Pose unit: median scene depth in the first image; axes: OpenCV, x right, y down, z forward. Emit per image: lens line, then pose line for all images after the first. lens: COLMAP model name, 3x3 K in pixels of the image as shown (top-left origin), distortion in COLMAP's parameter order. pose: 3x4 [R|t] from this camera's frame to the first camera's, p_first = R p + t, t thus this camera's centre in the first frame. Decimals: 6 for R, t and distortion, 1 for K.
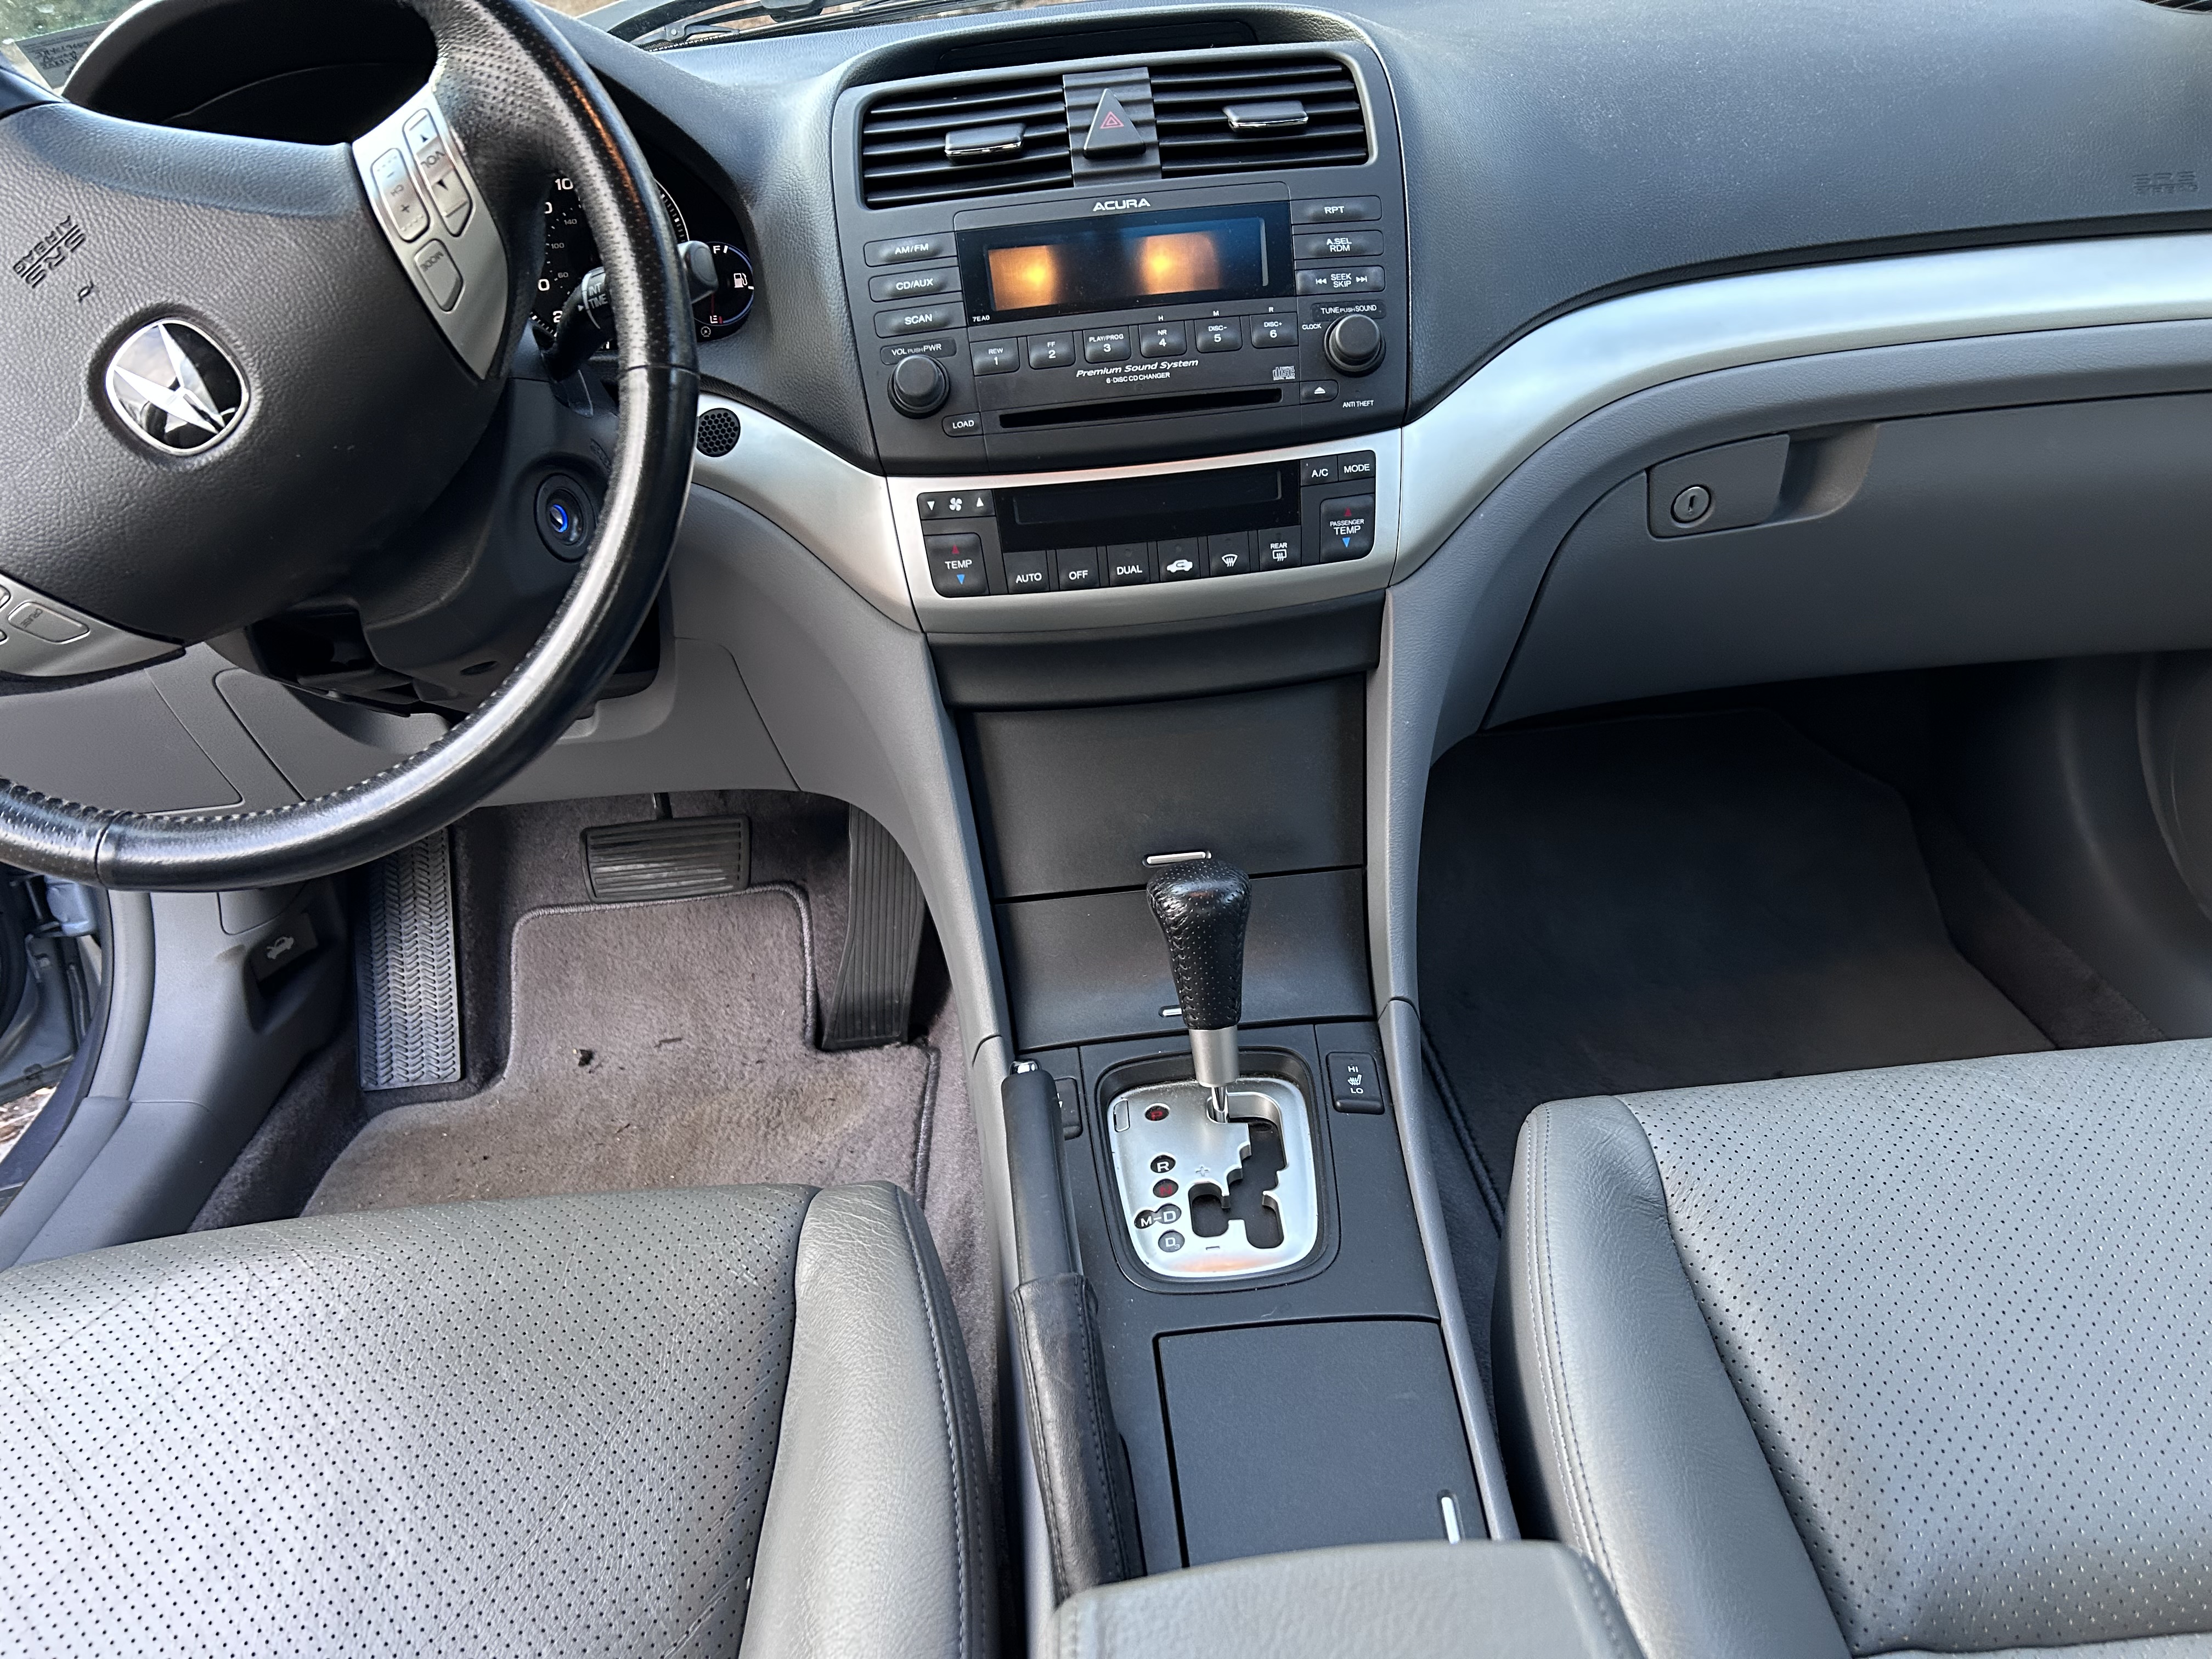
lens RADIAL K [[1662.4, 0, 1073.5], [0, 1662.4, 832.6], [0, 0, 1]] dist [0.056870, -0.091501]
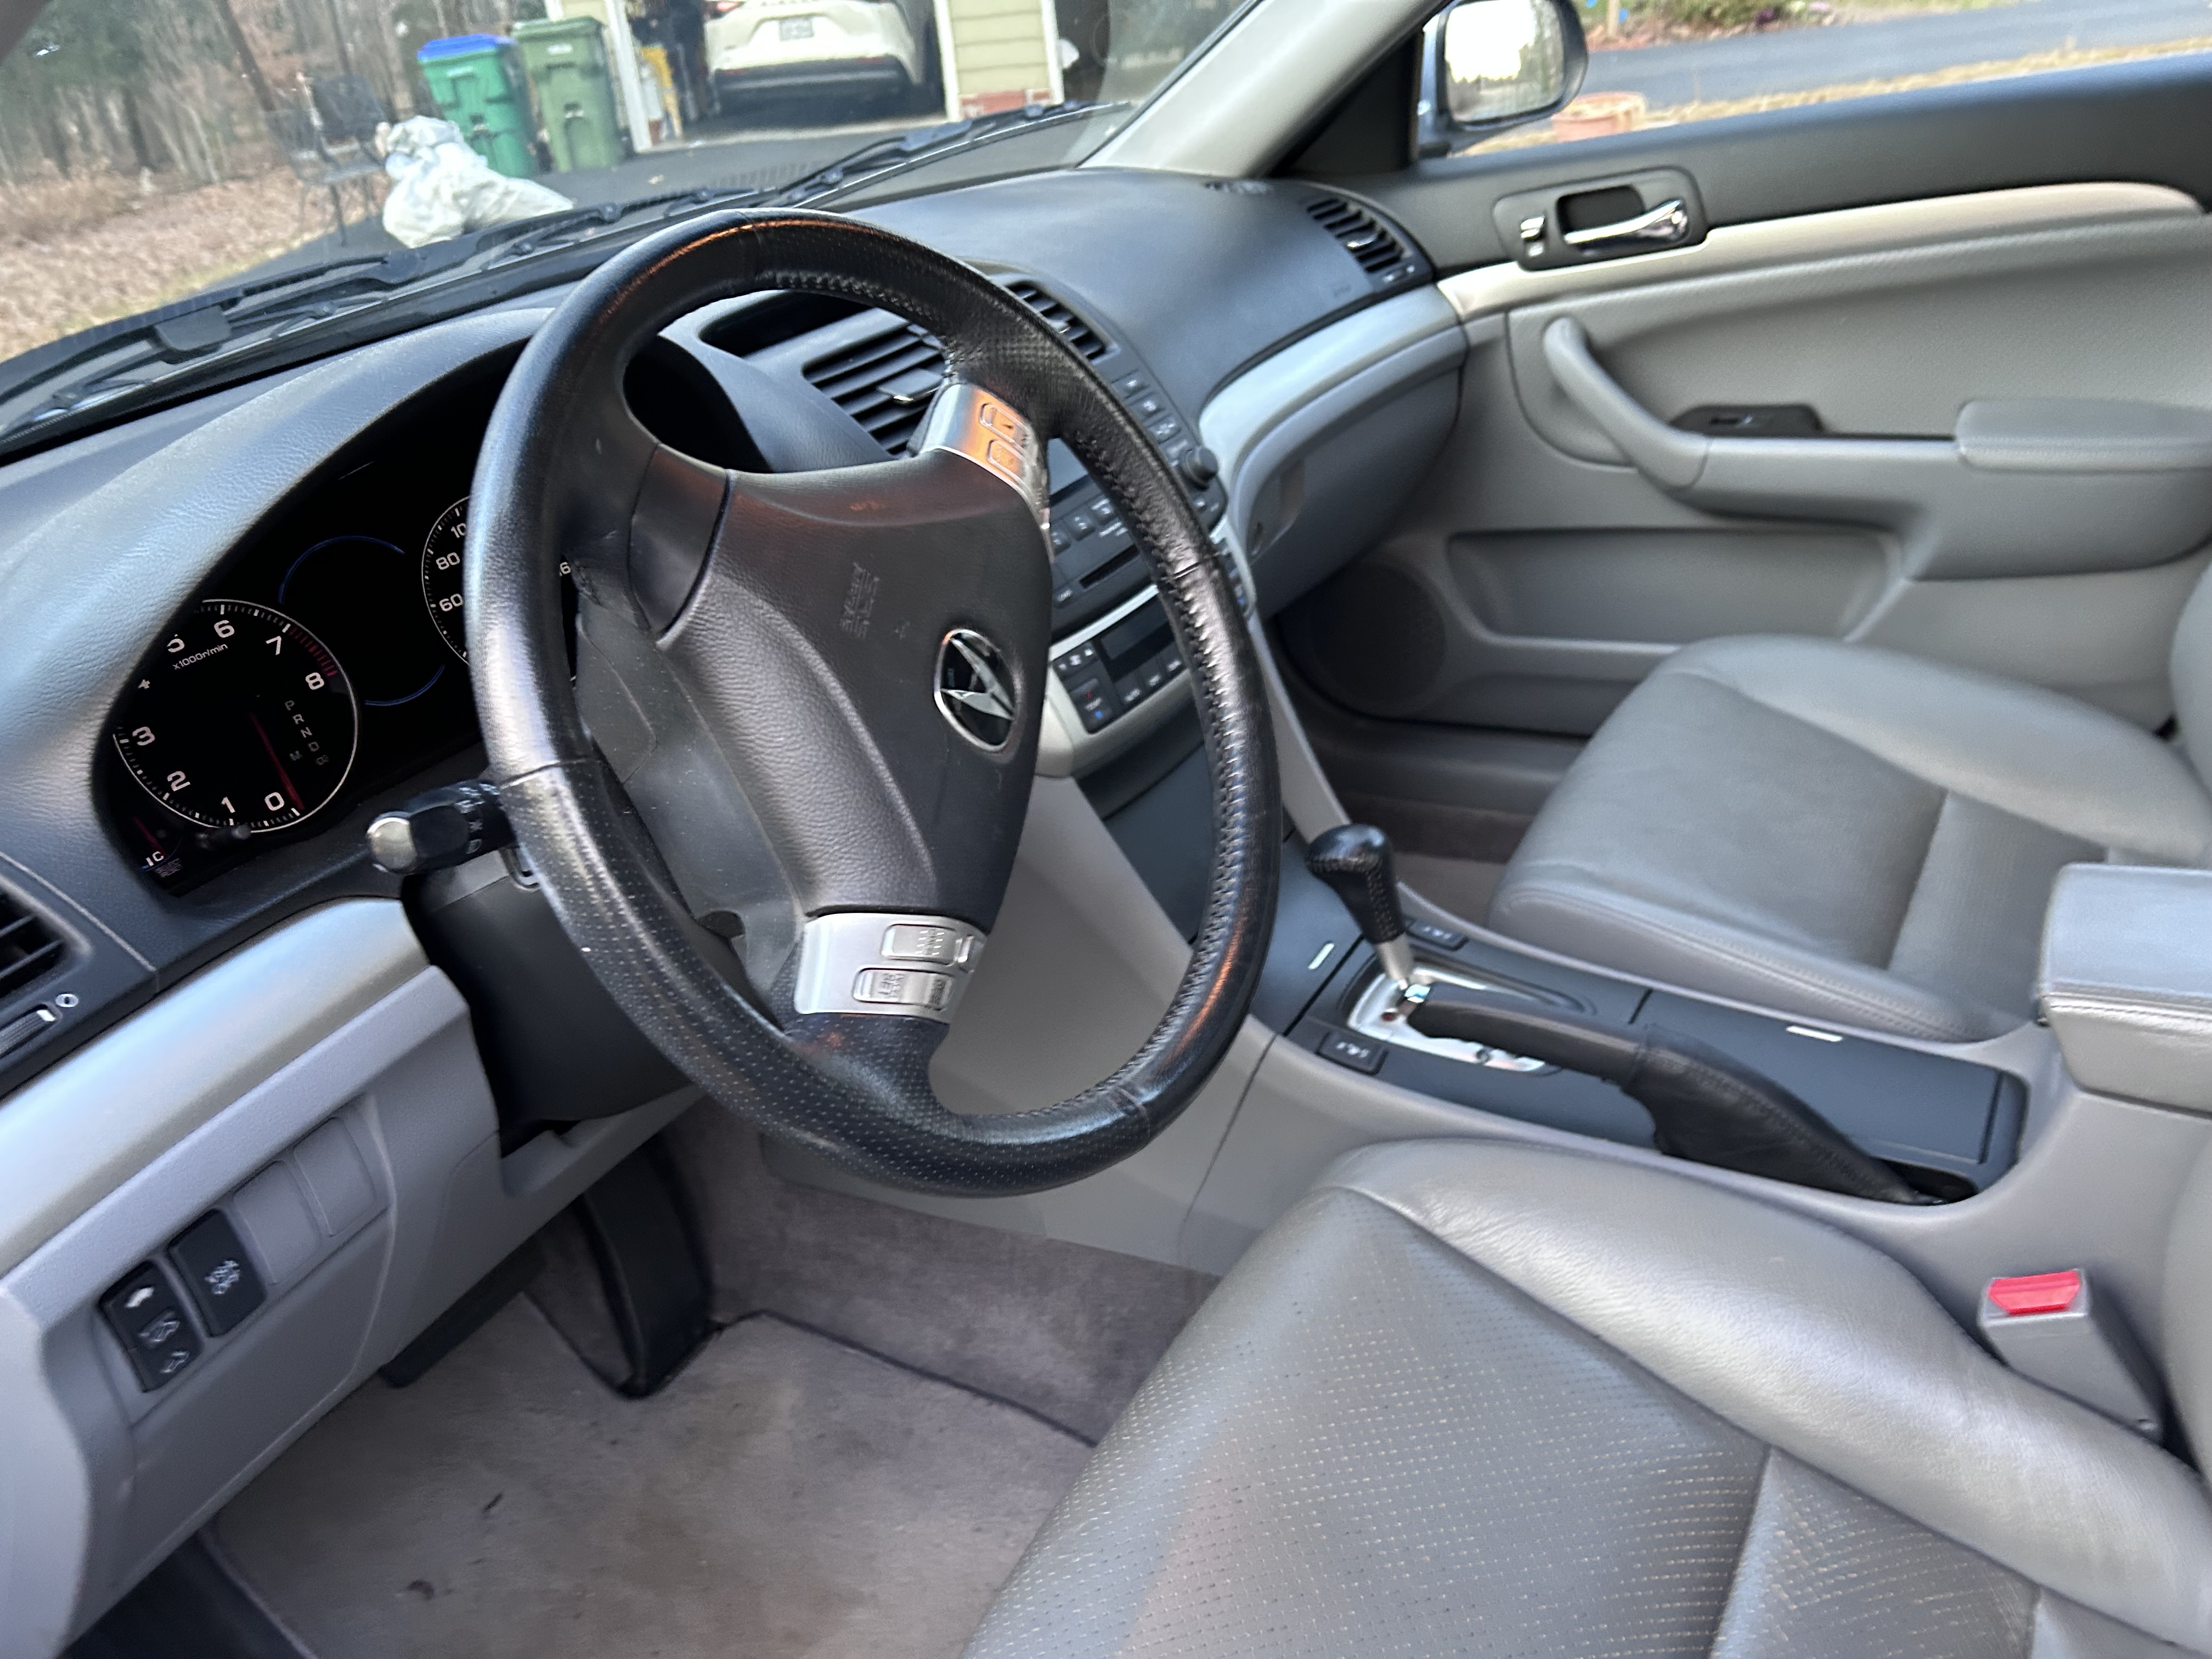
lens RADIAL K [[1662.4, 0, 1073.5], [0, 1662.4, 832.6], [0, 0, 1]] dist [0.056870, -0.091501]
pose [[0.563253, -0.367757, 0.739933, -1.017862], [0.462263, 0.882492, 0.086725, -0.192999], [-0.684878, 0.293196, 0.667067, 0.234585]]
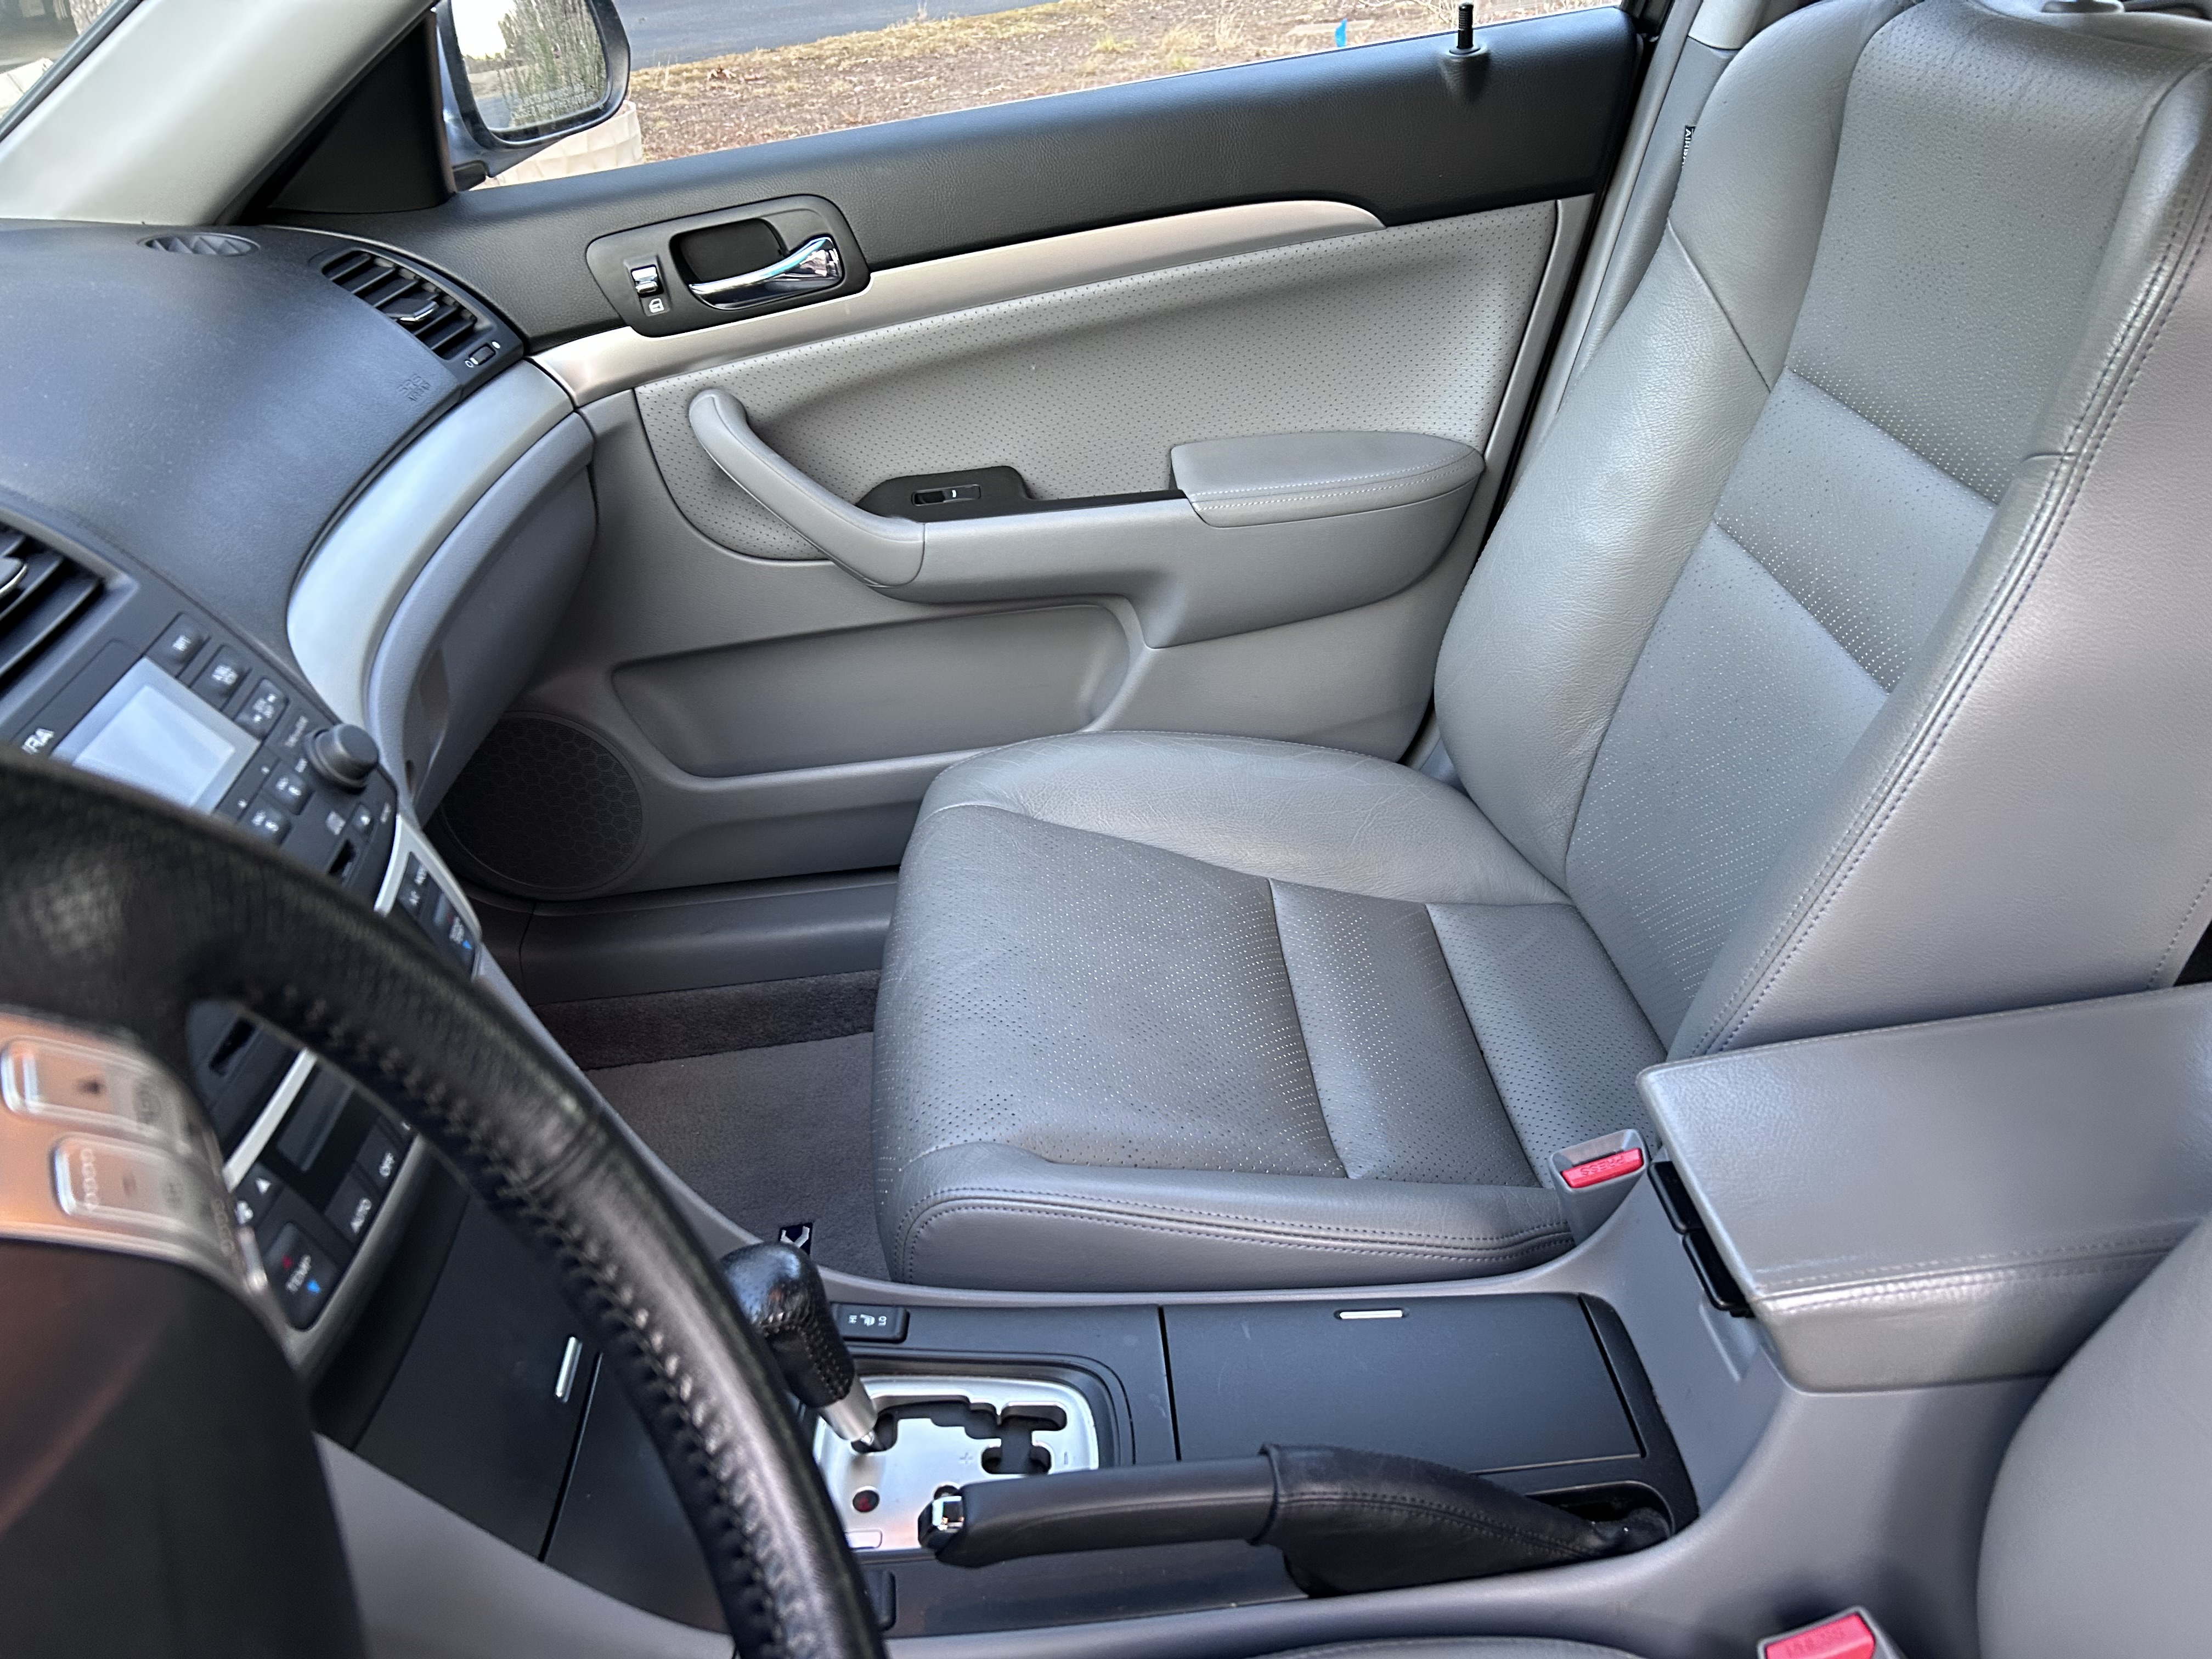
lens RADIAL K [[1662.4, 0, 1073.5], [0, 1662.4, 832.6], [0, 0, 1]] dist [0.056870, -0.091501]
pose [[-0.006129, -0.454439, 0.890757, -0.586395], [0.539332, 0.748607, 0.385629, -0.386364], [-0.842071, 0.482777, 0.240505, 0.507601]]
